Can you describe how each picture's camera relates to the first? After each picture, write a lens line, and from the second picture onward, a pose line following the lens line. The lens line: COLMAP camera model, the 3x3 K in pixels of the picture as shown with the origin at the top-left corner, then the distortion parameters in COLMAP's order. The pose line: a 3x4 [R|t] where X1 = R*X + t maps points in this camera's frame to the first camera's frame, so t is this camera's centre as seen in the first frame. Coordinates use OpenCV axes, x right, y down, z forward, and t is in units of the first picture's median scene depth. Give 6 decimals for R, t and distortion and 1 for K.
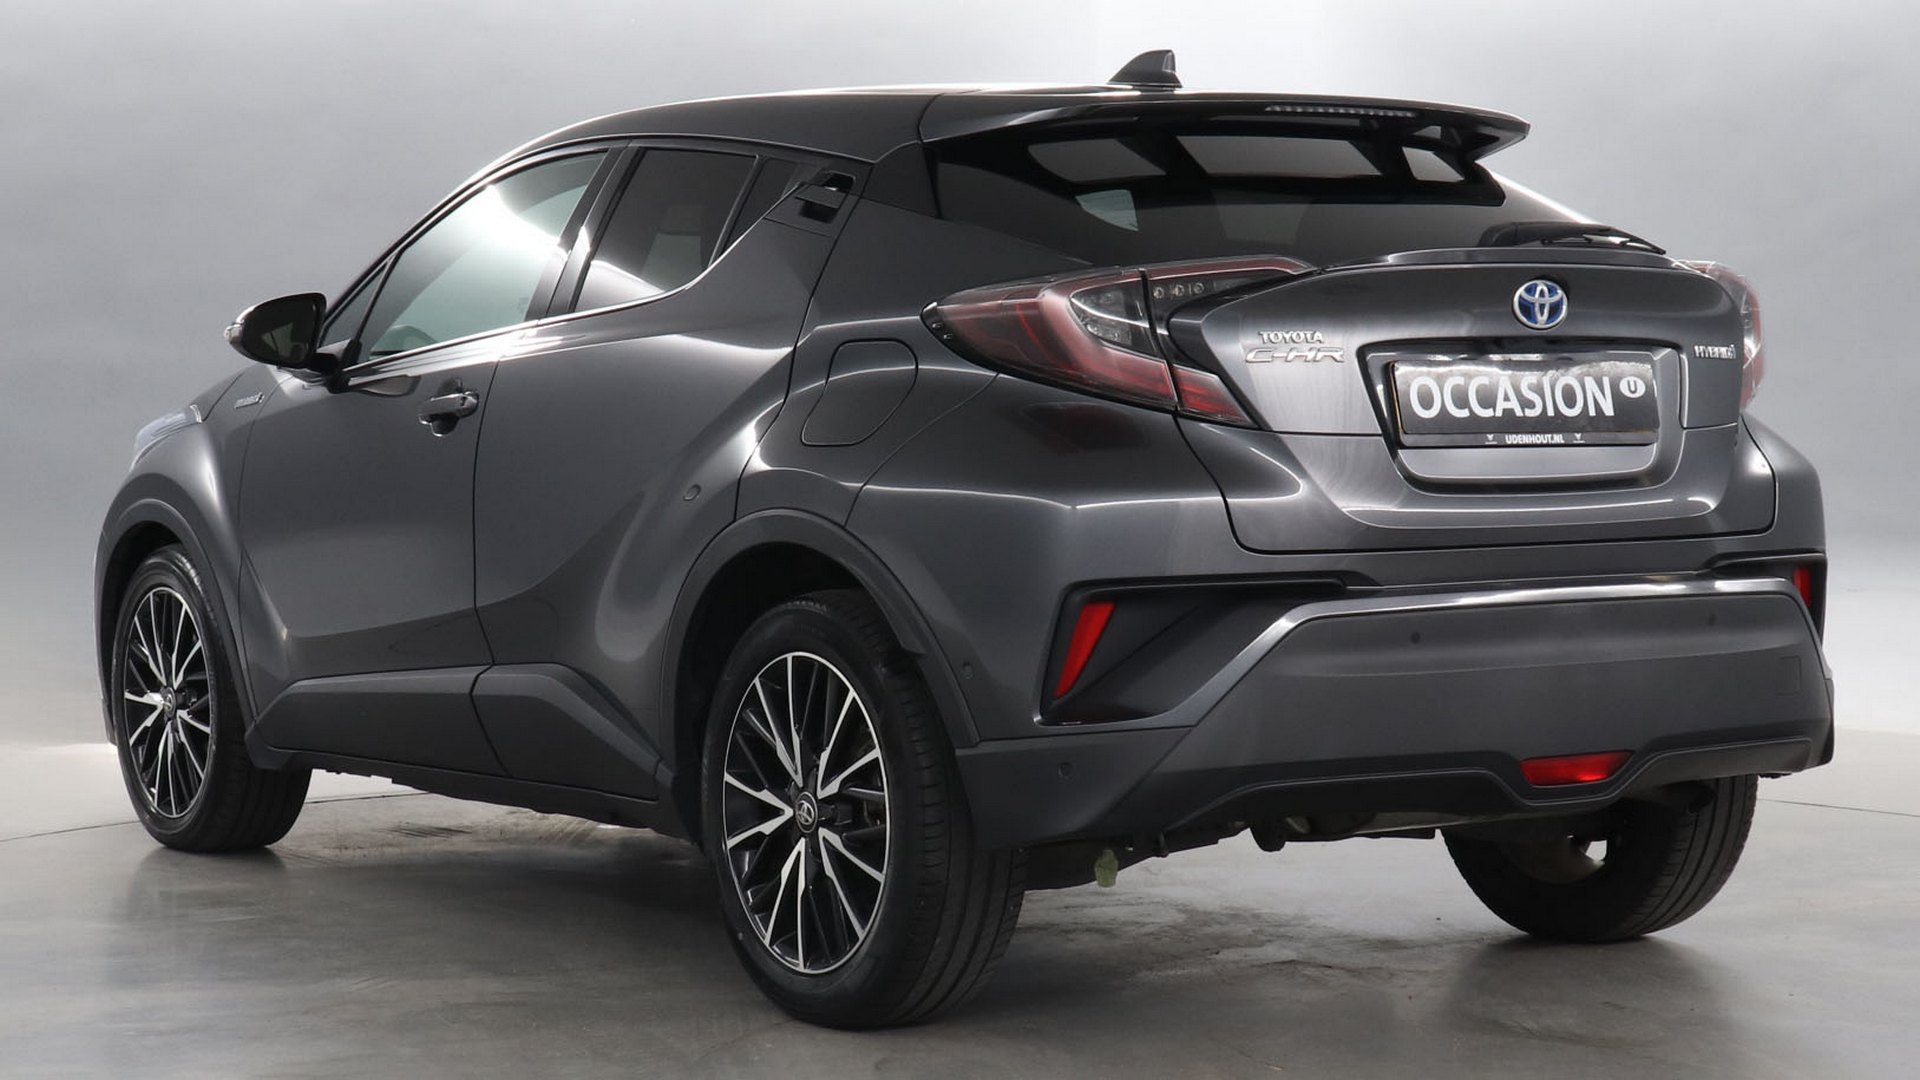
lens RADIAL K [[3875.5, 0, 960.0], [0, 3875.5, 540.0], [0, 0, 1]] dist [0.011191, -8.058012]
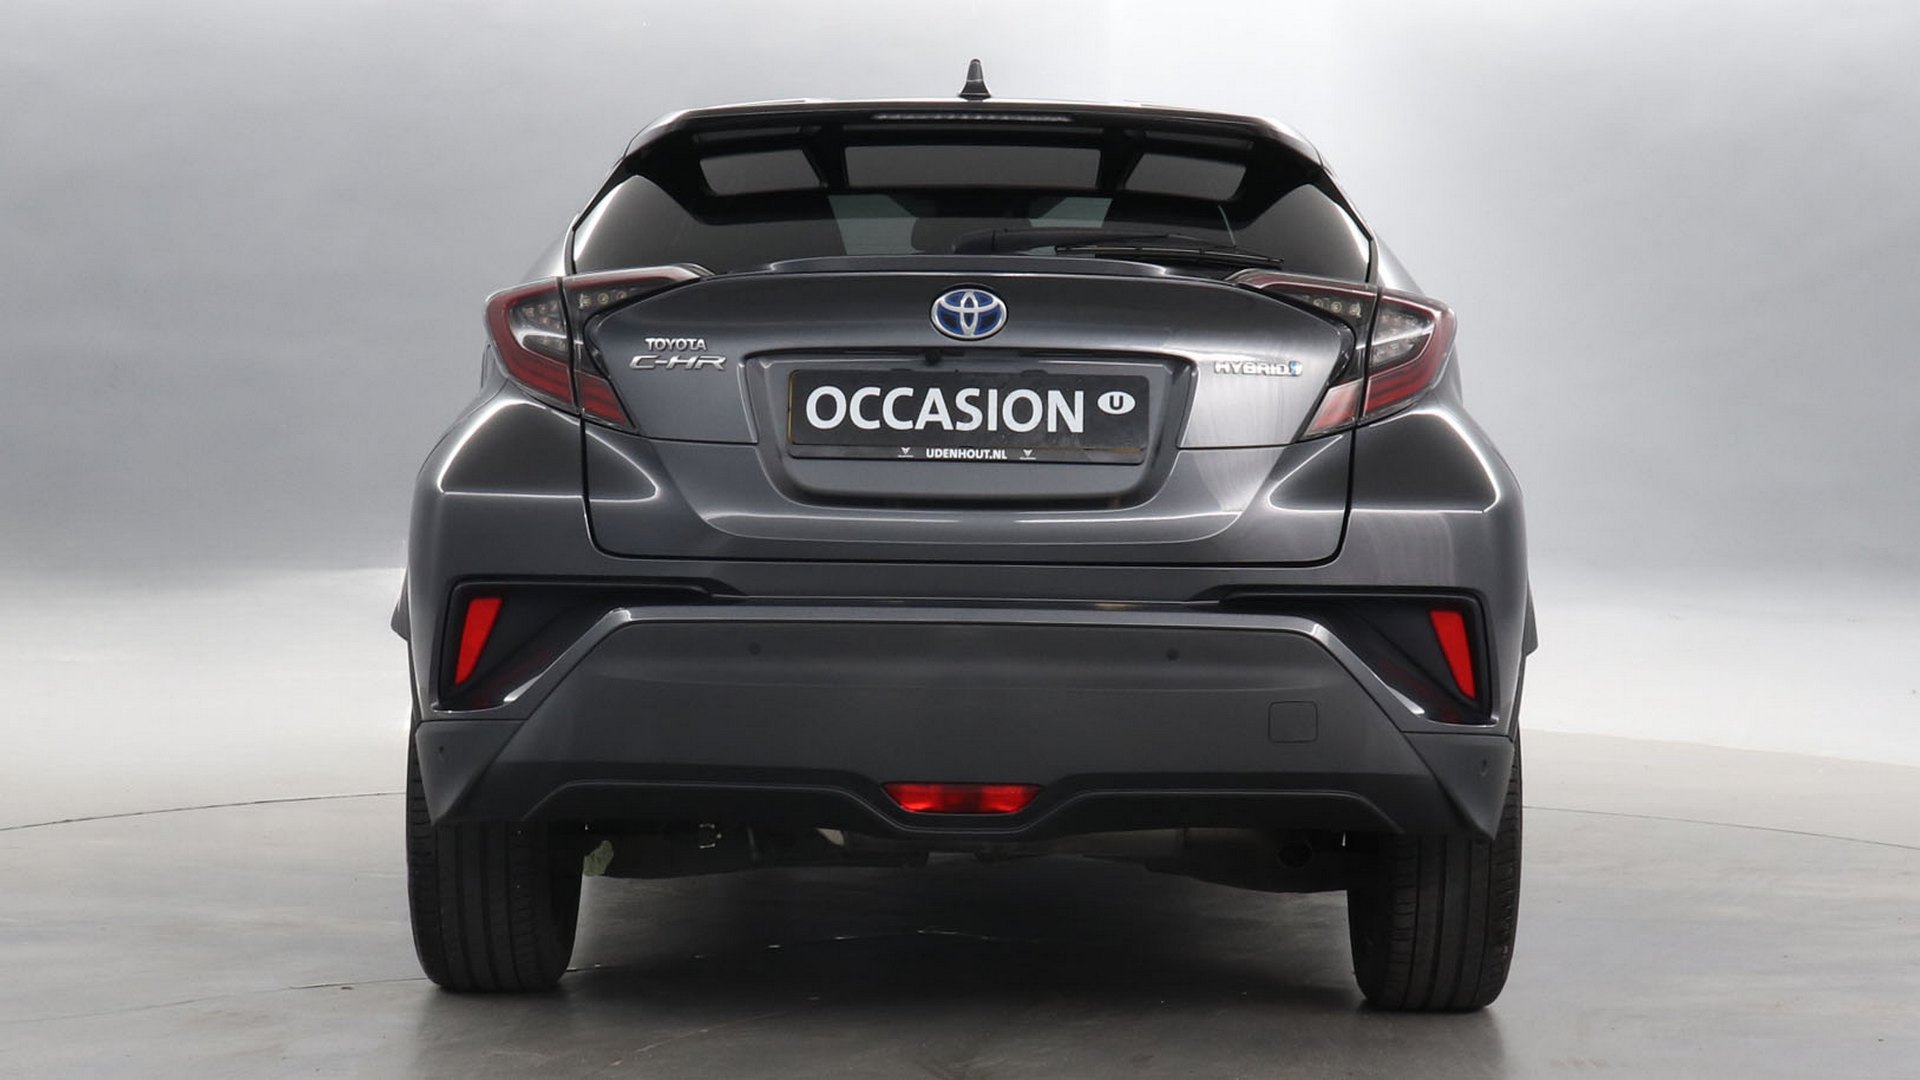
lens RADIAL K [[3875.5, 0, 960.0], [0, 3875.5, 540.0], [0, 0, 1]] dist [0.011191, -8.058012]
pose [[0.838947, 0.039608, -0.542769, 0.675525], [-0.043840, 0.999025, 0.005140, -0.009603], [0.542444, 0.019483, 0.839866, 0.187066]]
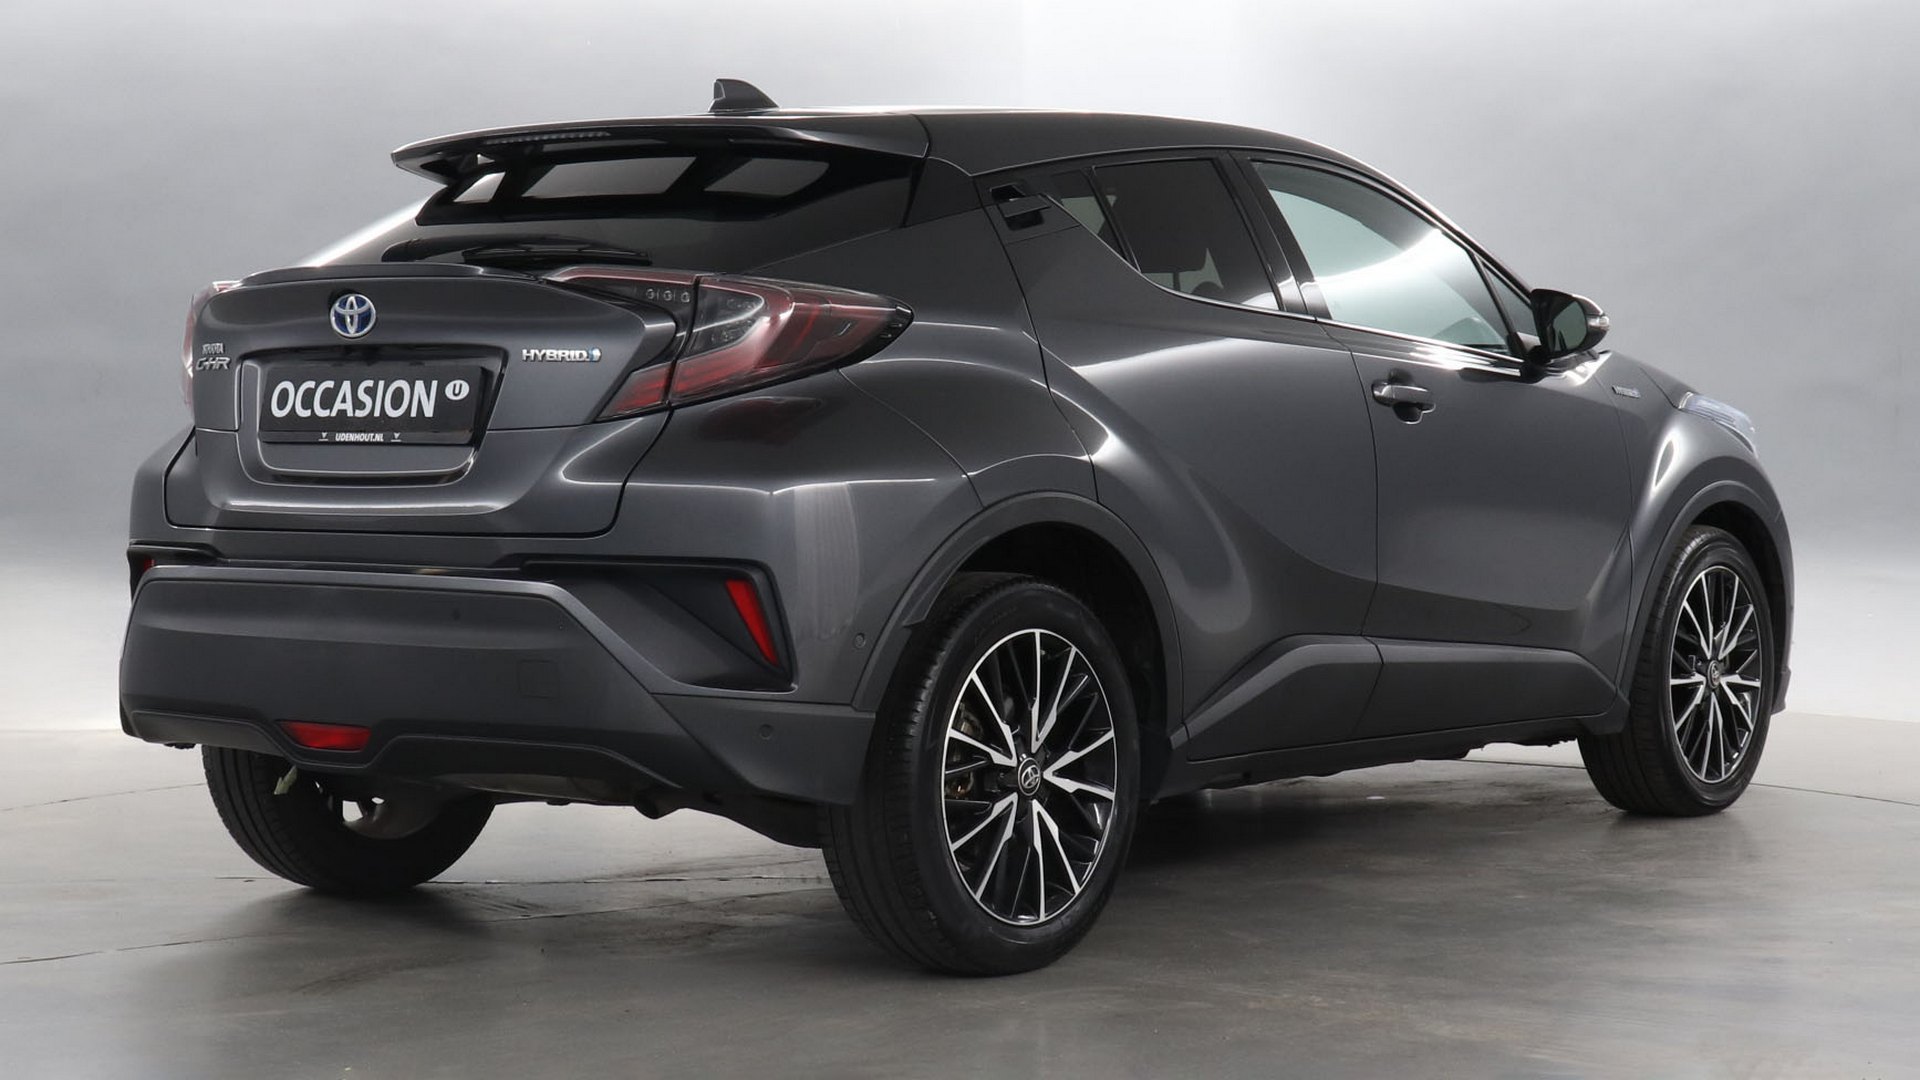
lens RADIAL K [[3875.5, 0, 960.0], [0, 3875.5, 540.0], [0, 0, 1]] dist [0.011191, -8.058012]
pose [[0.326520, 0.041339, -0.944286, 1.249495], [-0.038359, 0.998800, 0.030462, -0.037113], [0.944412, 0.026275, 0.327714, 0.803774]]
